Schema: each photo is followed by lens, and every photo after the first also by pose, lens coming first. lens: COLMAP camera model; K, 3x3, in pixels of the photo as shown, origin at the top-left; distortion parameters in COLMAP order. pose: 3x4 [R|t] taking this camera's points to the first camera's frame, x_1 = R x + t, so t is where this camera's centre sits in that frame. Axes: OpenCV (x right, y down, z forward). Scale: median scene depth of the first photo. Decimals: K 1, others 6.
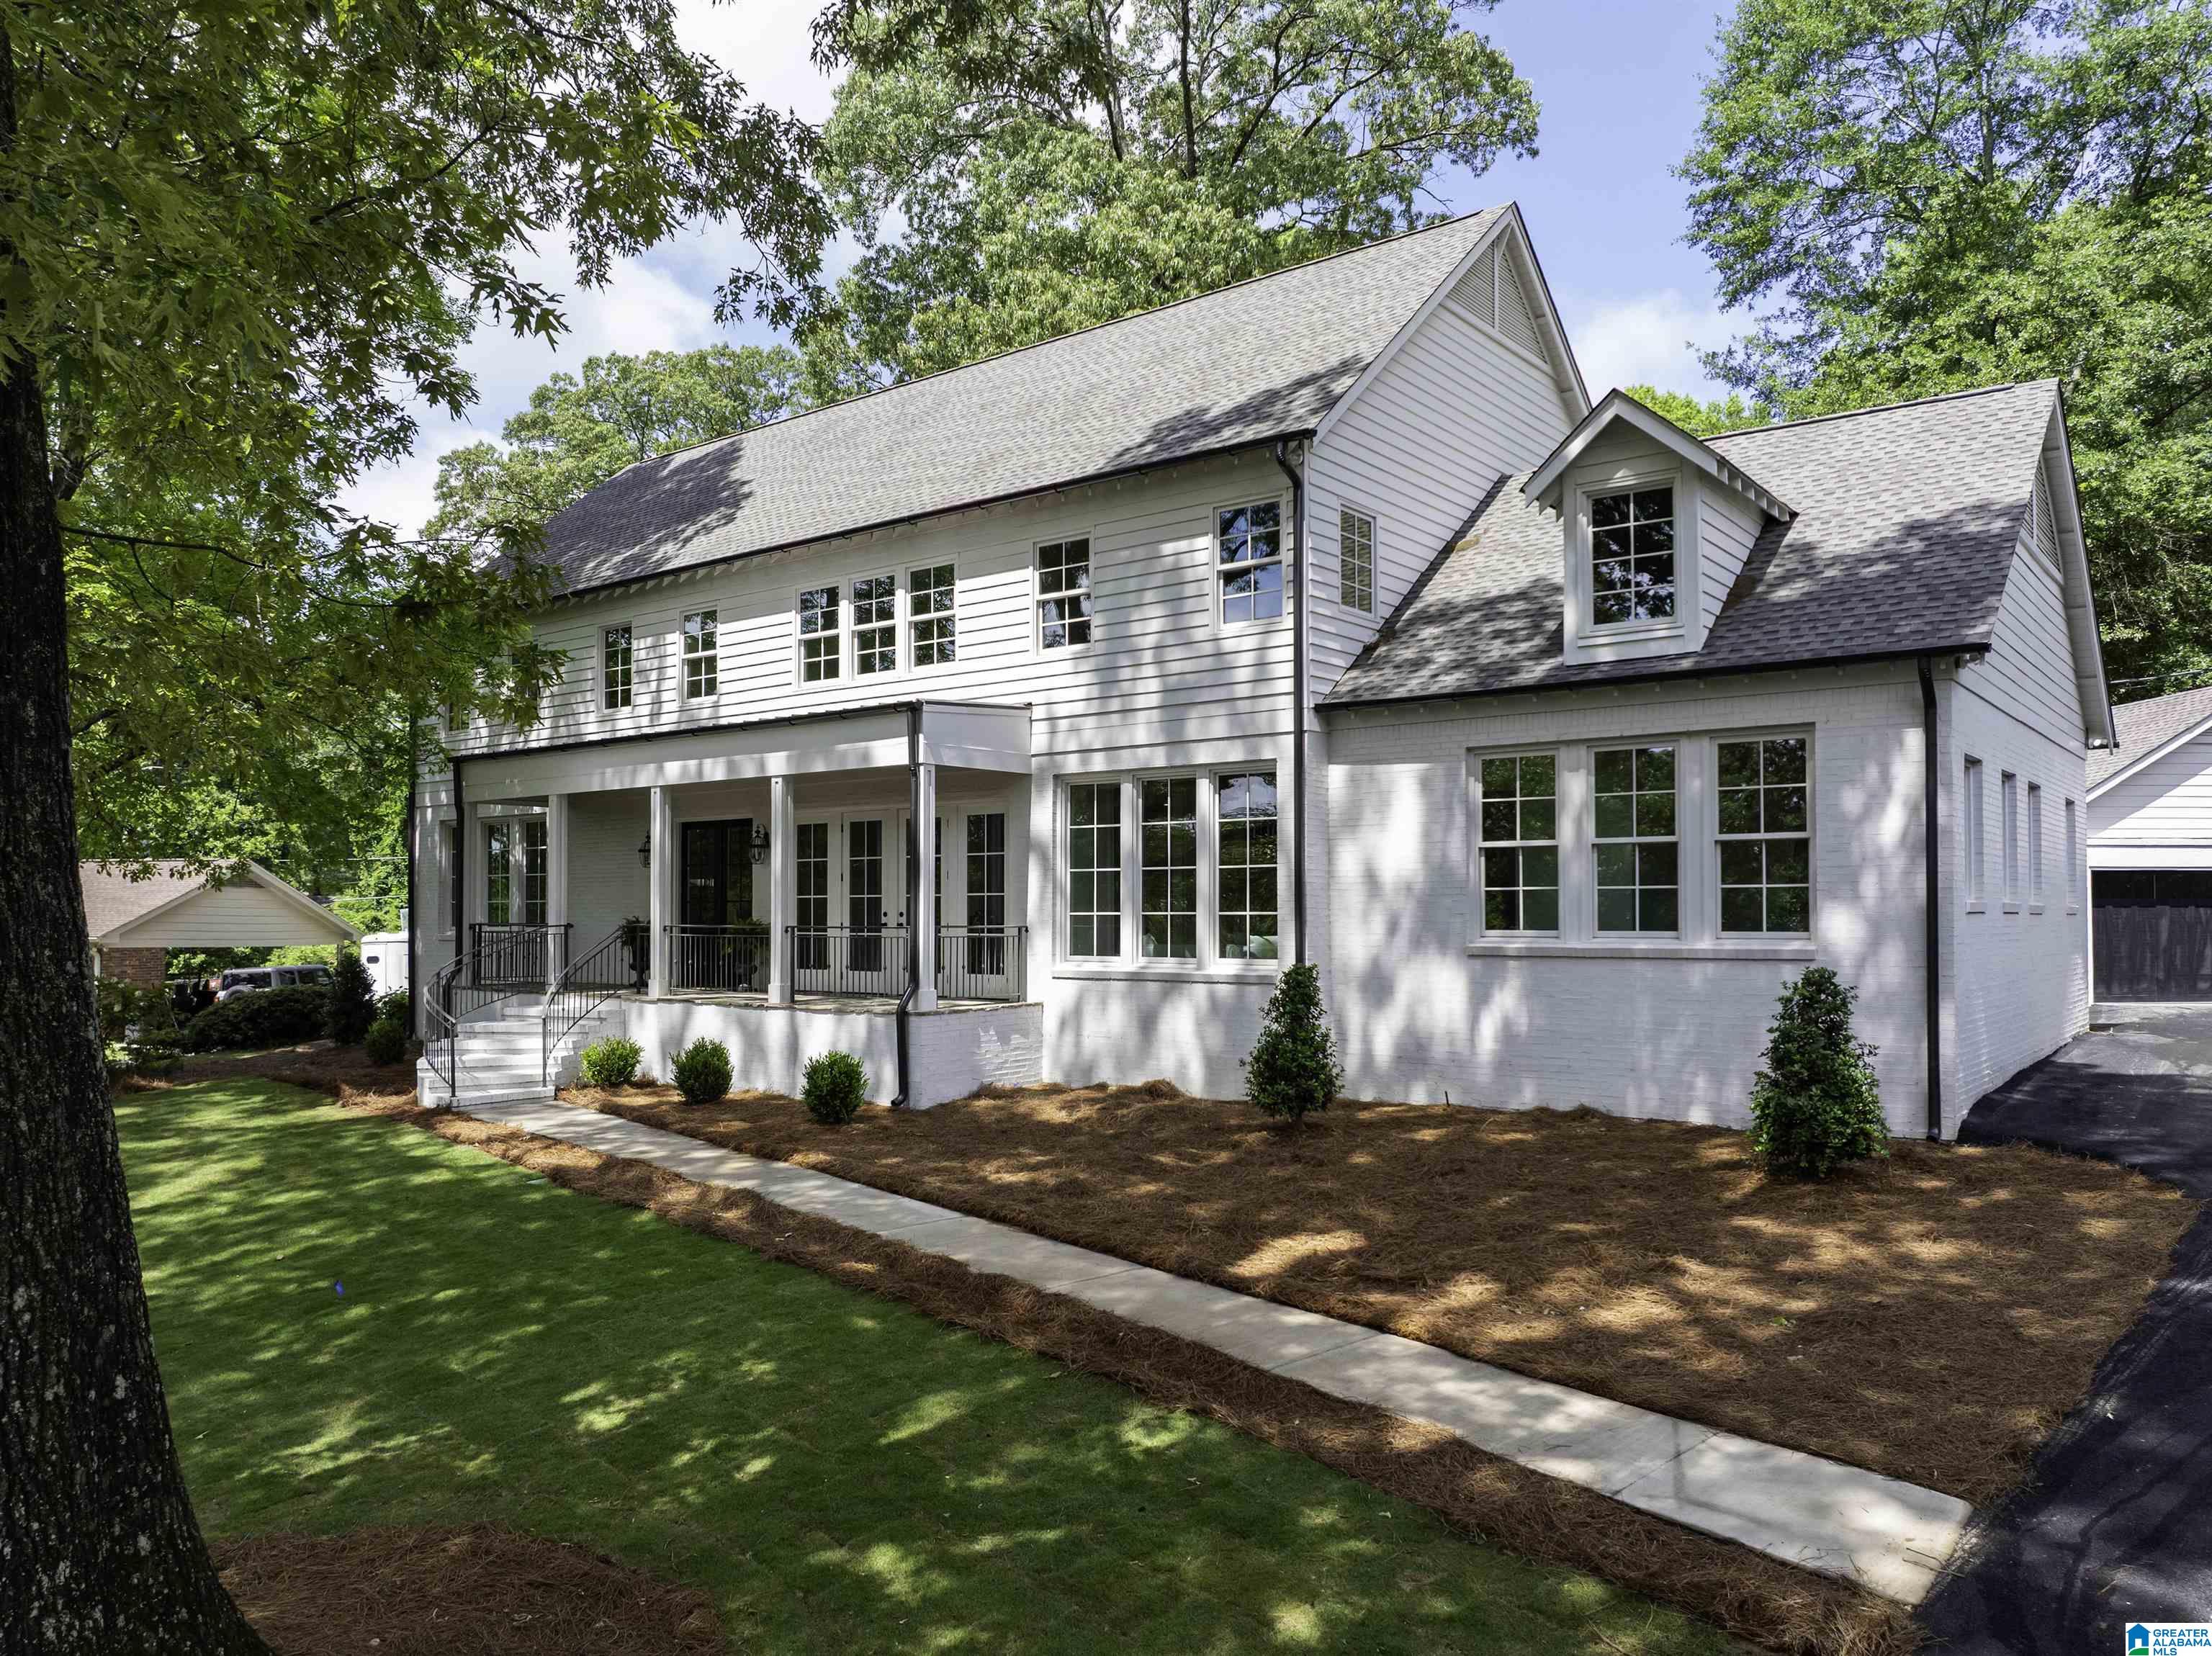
lens RADIAL K [[1589.6, 0, 1106.0], [0, 1589.6, 828.0], [0, 0, 1]] dist [-0.001870, -0.000500]
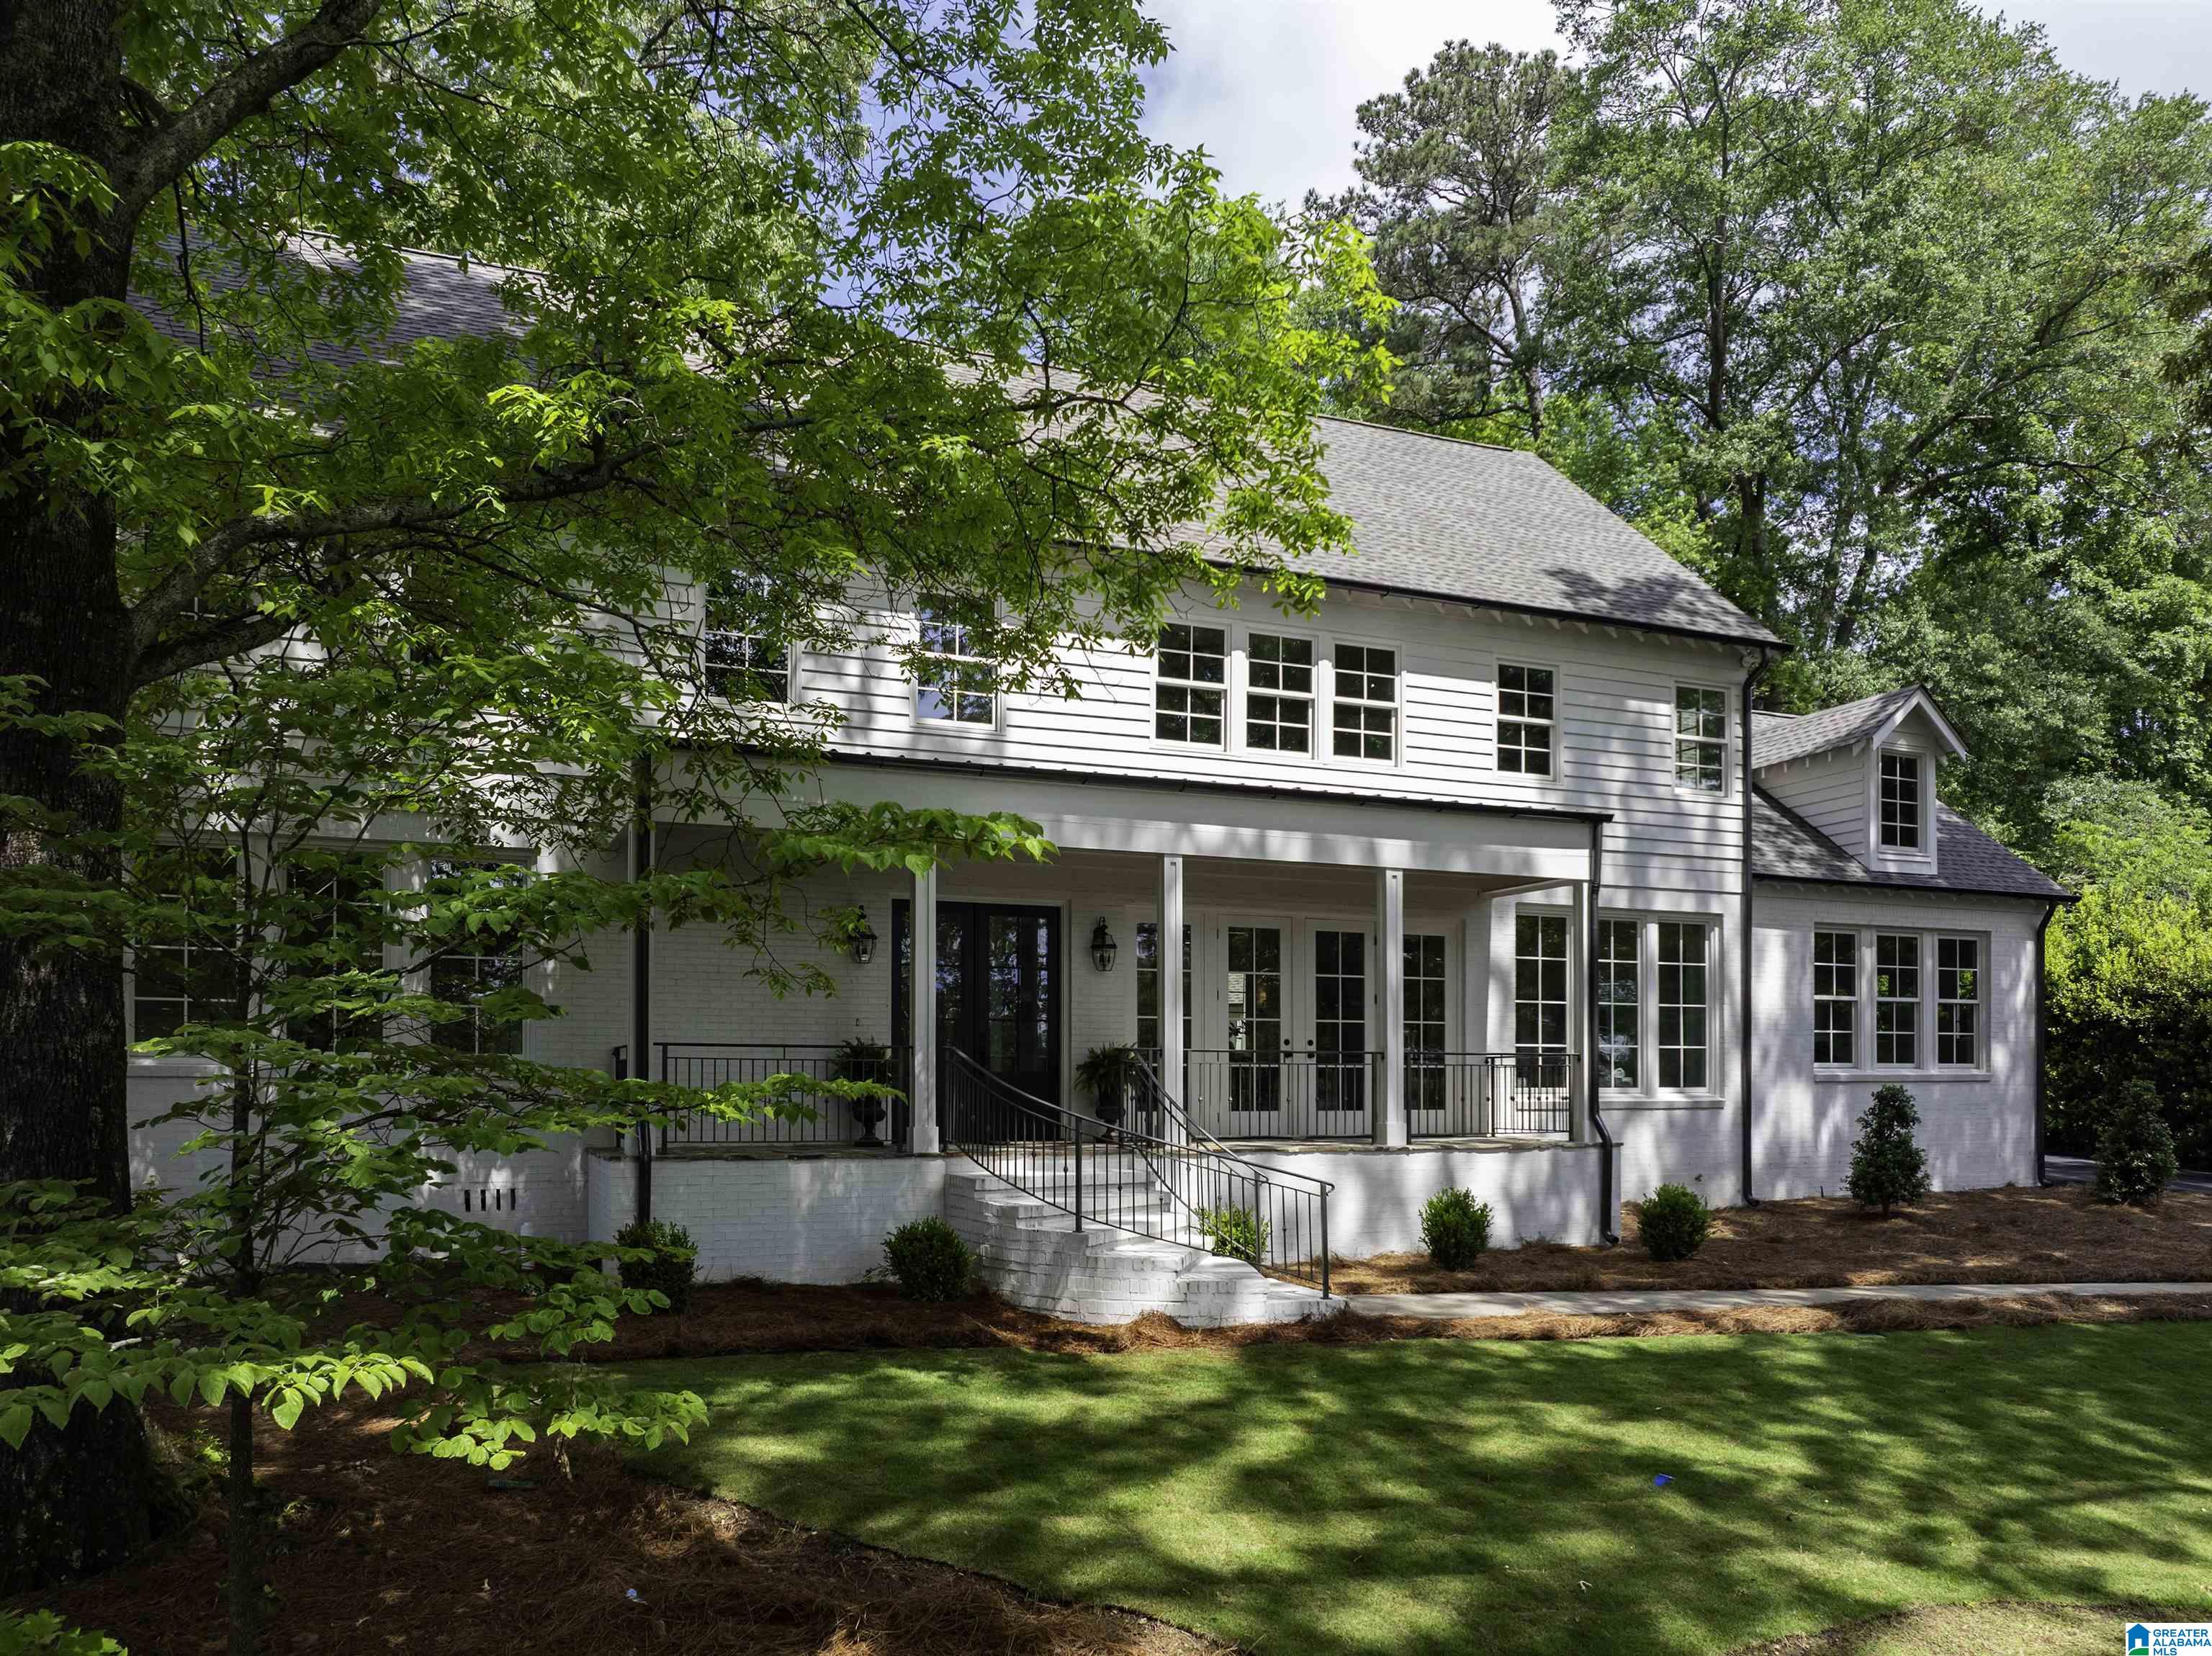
lens RADIAL K [[1646.8, 0, 1101.7], [0, 1646.8, 1042.6], [0, 0, 1]] dist [-0.035682, -0.000804]
pose [[0.474294, 0.024988, 0.880012, -1.077704], [-0.048638, 0.998814, -0.002147, 0.069696], [-0.879022, -0.041783, 0.474947, 0.767401]]
